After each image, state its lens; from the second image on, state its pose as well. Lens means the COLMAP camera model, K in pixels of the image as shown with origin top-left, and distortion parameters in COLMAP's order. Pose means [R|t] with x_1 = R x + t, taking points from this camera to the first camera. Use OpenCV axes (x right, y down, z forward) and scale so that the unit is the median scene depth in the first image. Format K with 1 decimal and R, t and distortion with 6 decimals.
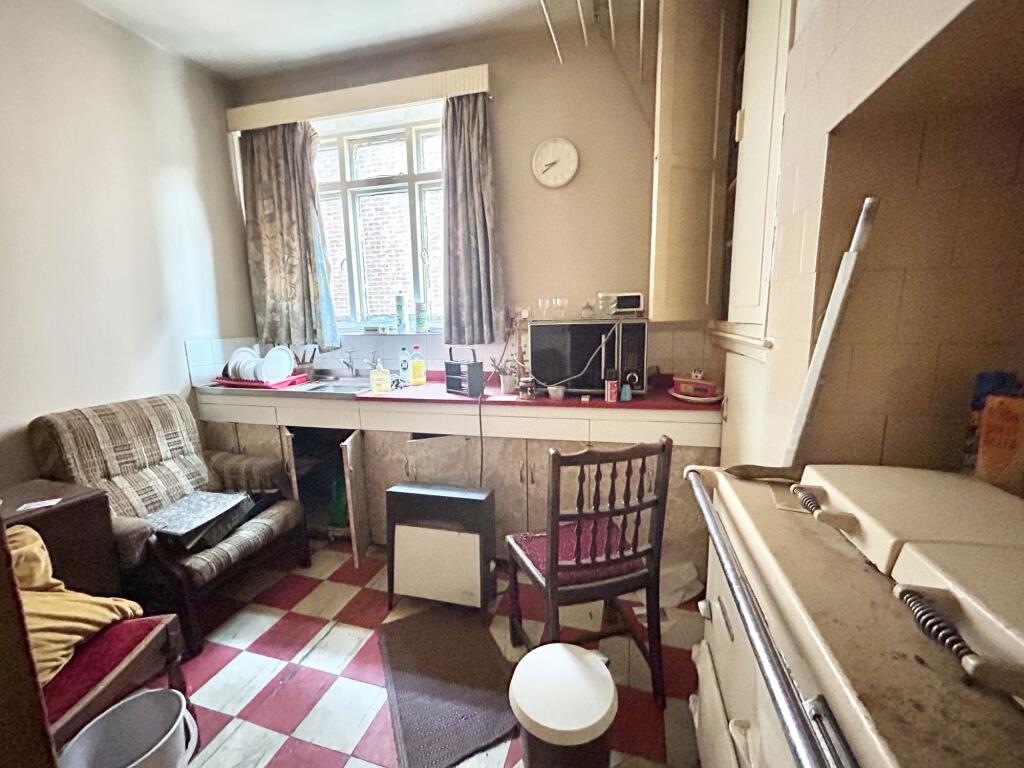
lens RADIAL K [[418.7, 0, 513.7], [0, 418.7, 385.2], [0, 0, 1]] dist [0.002898, -0.000078]
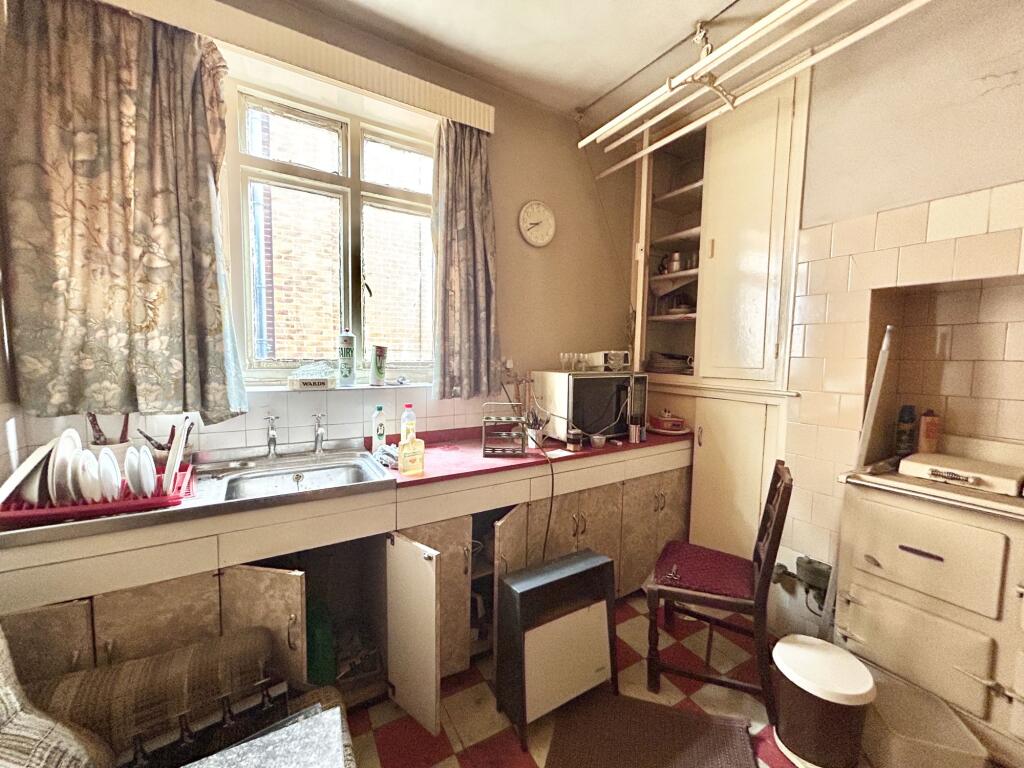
lens RADIAL K [[418.7, 0, 514.5], [0, 418.7, 383.7], [0, 0, 1]] dist [0.002898, -0.000078]
pose [[0.681218, -0.025664, 0.731631, -0.691542], [0.087707, 0.995048, -0.046759, -0.080273], [-0.726808, 0.096023, 0.680095, 0.344858]]
